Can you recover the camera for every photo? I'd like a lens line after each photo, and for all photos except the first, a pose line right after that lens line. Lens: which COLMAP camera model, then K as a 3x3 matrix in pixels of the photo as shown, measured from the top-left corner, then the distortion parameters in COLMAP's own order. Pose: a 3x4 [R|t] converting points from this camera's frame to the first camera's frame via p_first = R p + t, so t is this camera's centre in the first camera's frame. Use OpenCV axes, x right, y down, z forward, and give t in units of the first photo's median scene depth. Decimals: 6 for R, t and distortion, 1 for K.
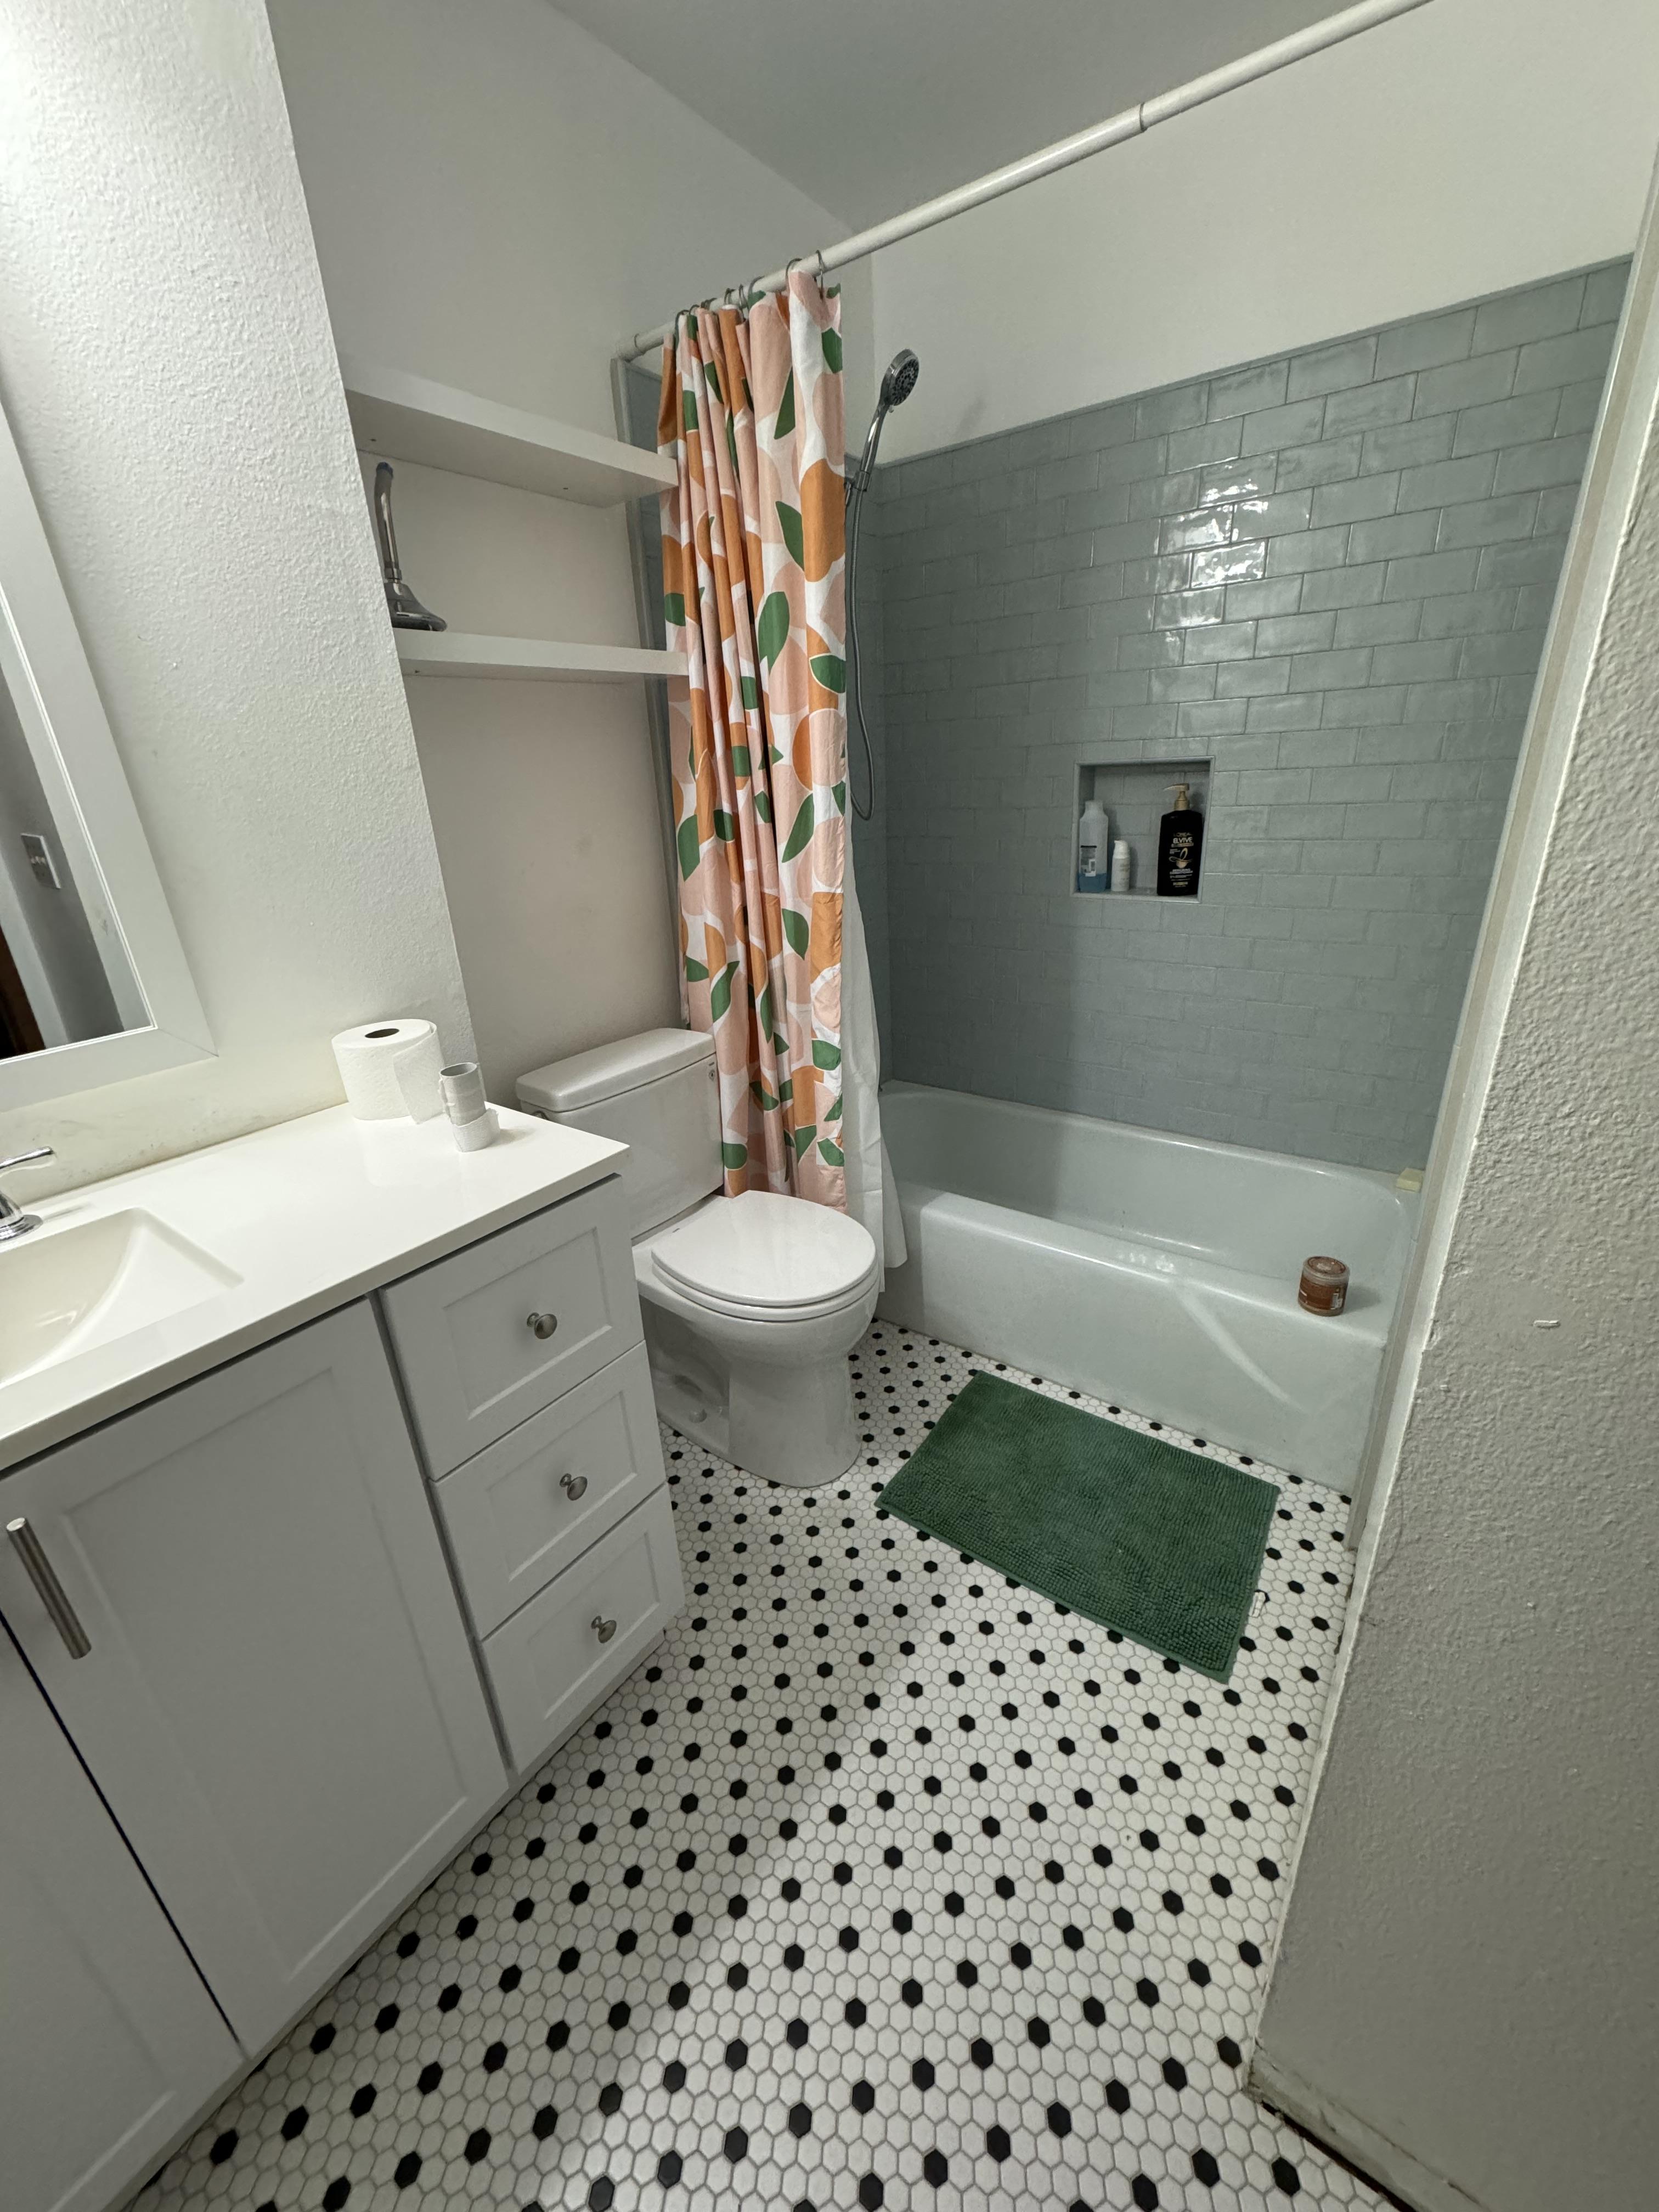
lens RADIAL K [[876.6, 0, 830.6], [0, 876.6, 1106.5], [0, 0, 1]] dist [-0.002301, 0.000315]
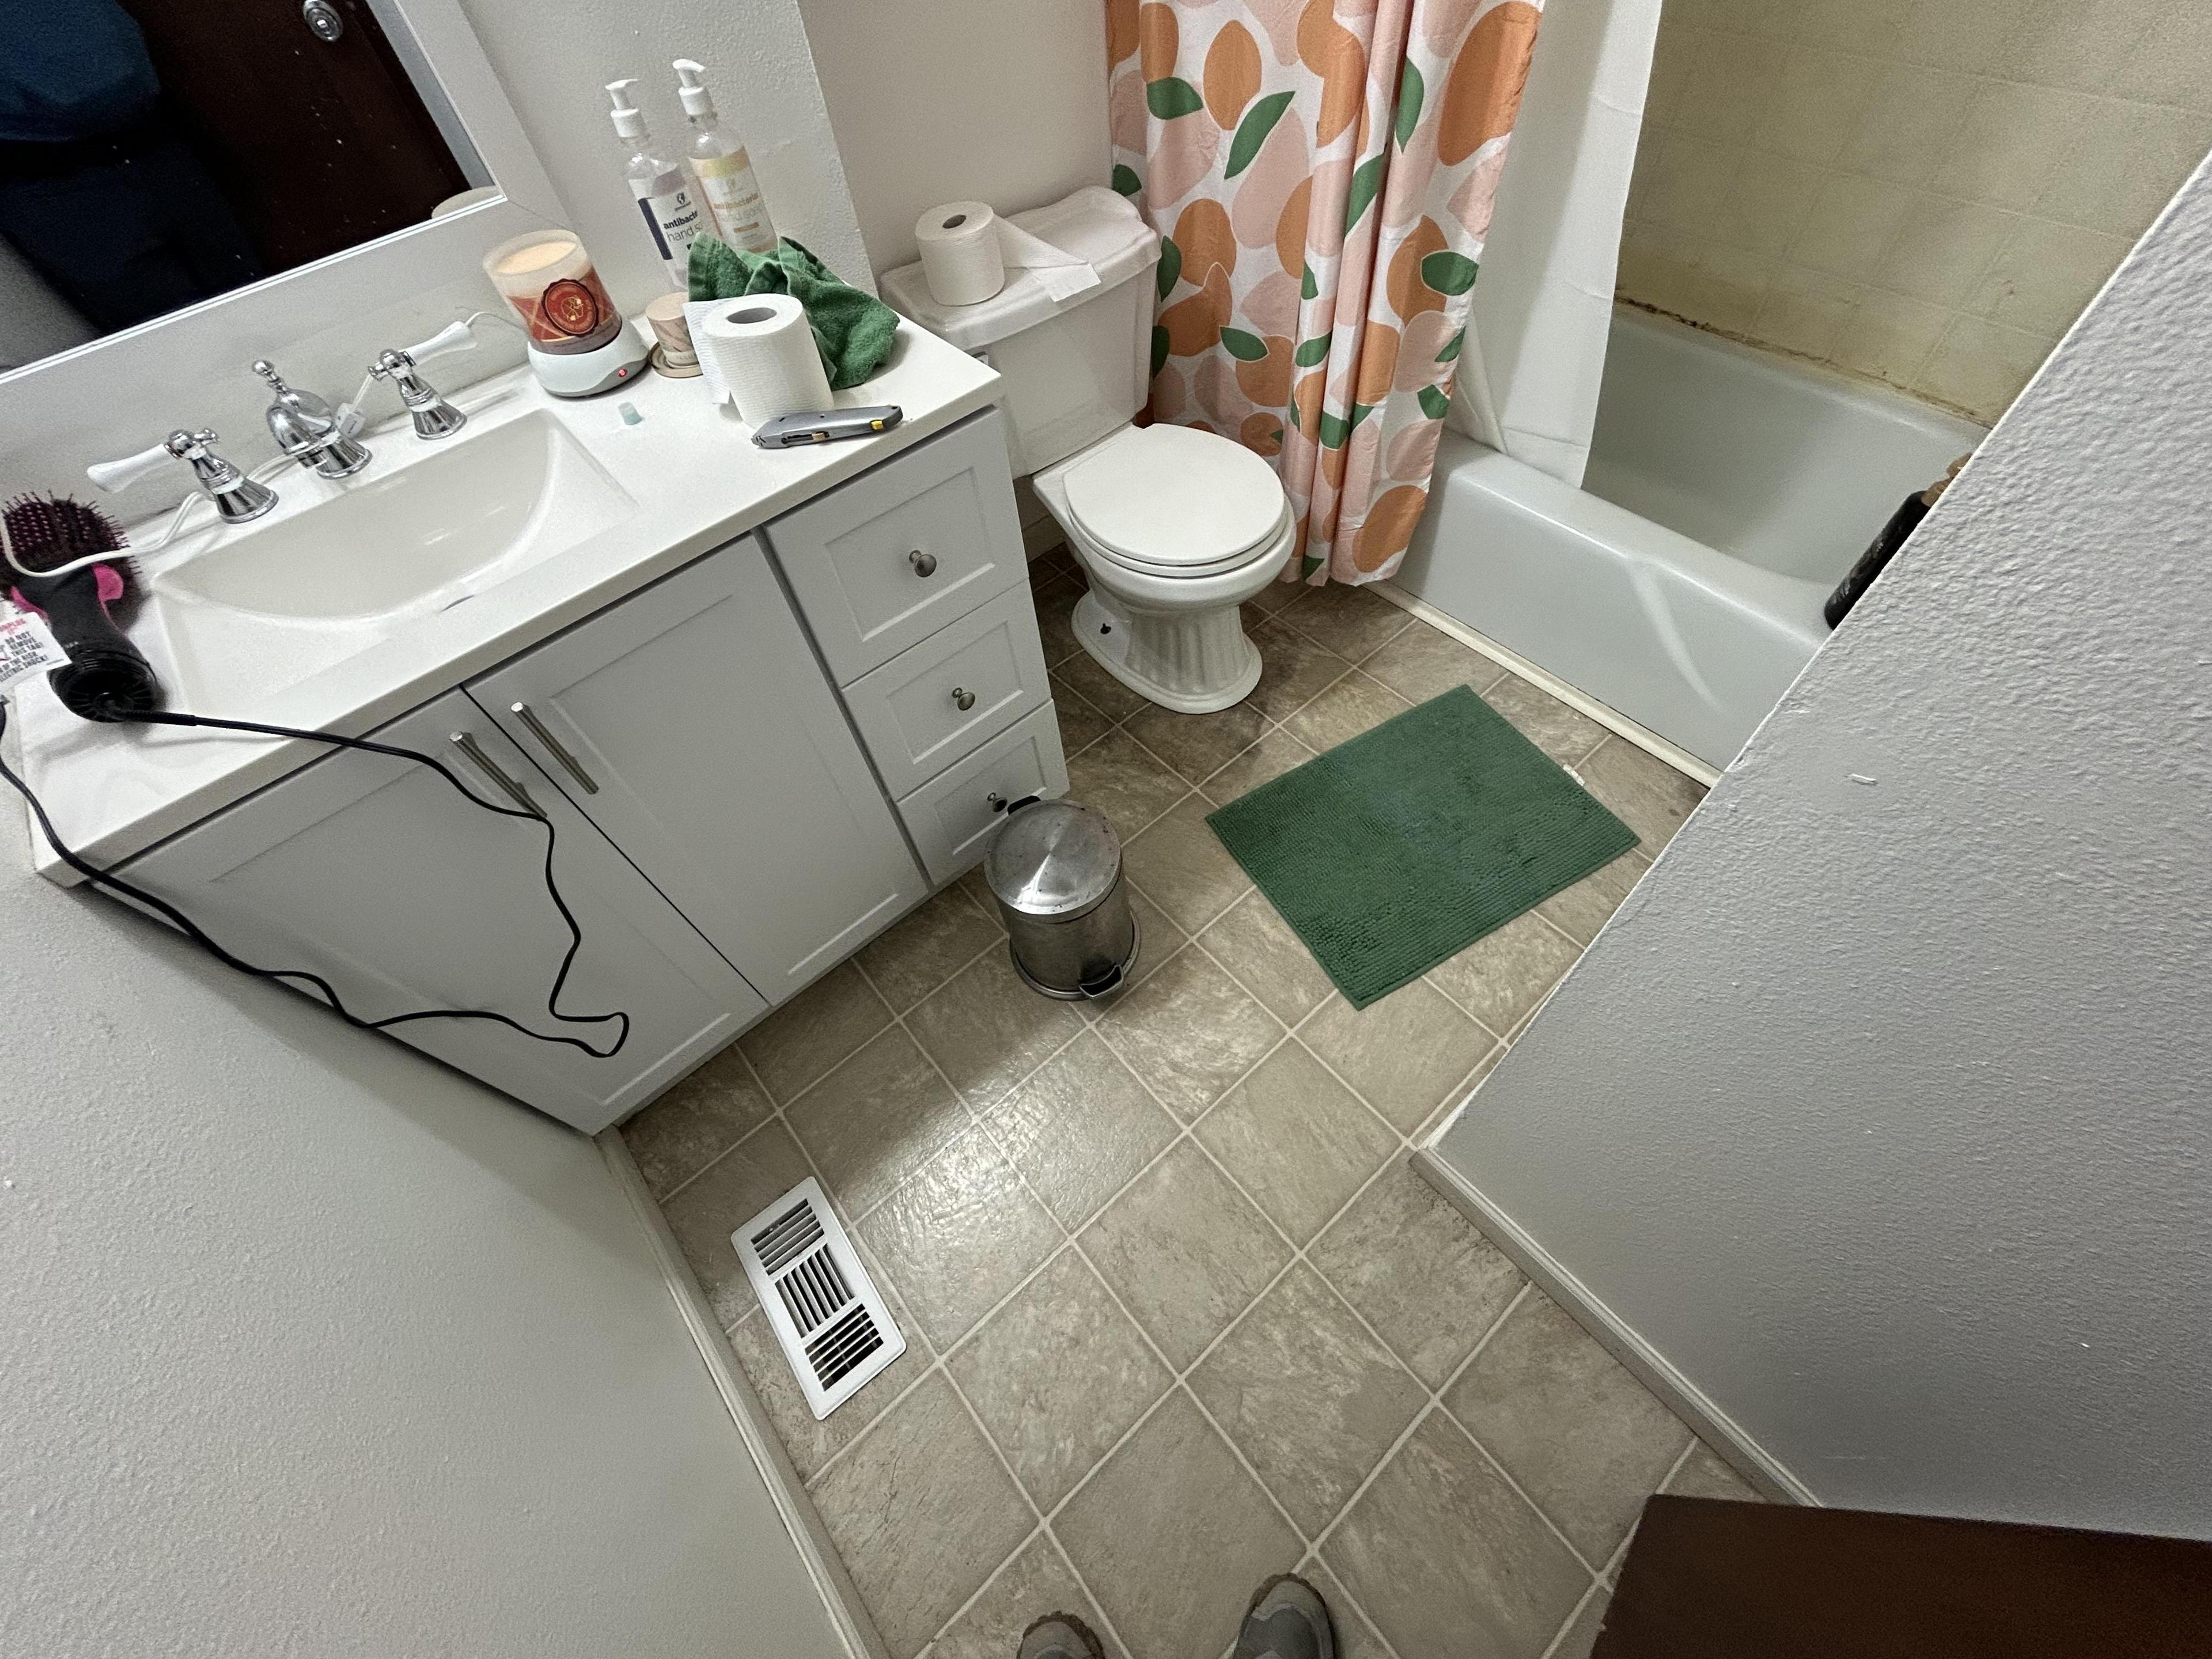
lens RADIAL K [[894.1, 0, 1102.9], [0, 894.1, 834.7], [0, 0, 1]] dist [0.001908, -0.001360]
pose [[0.972152, 0.167960, -0.163432, 0.112204], [-0.043947, 0.815666, 0.576852, -0.114598], [0.230193, -0.553605, 0.800333, 0.018517]]
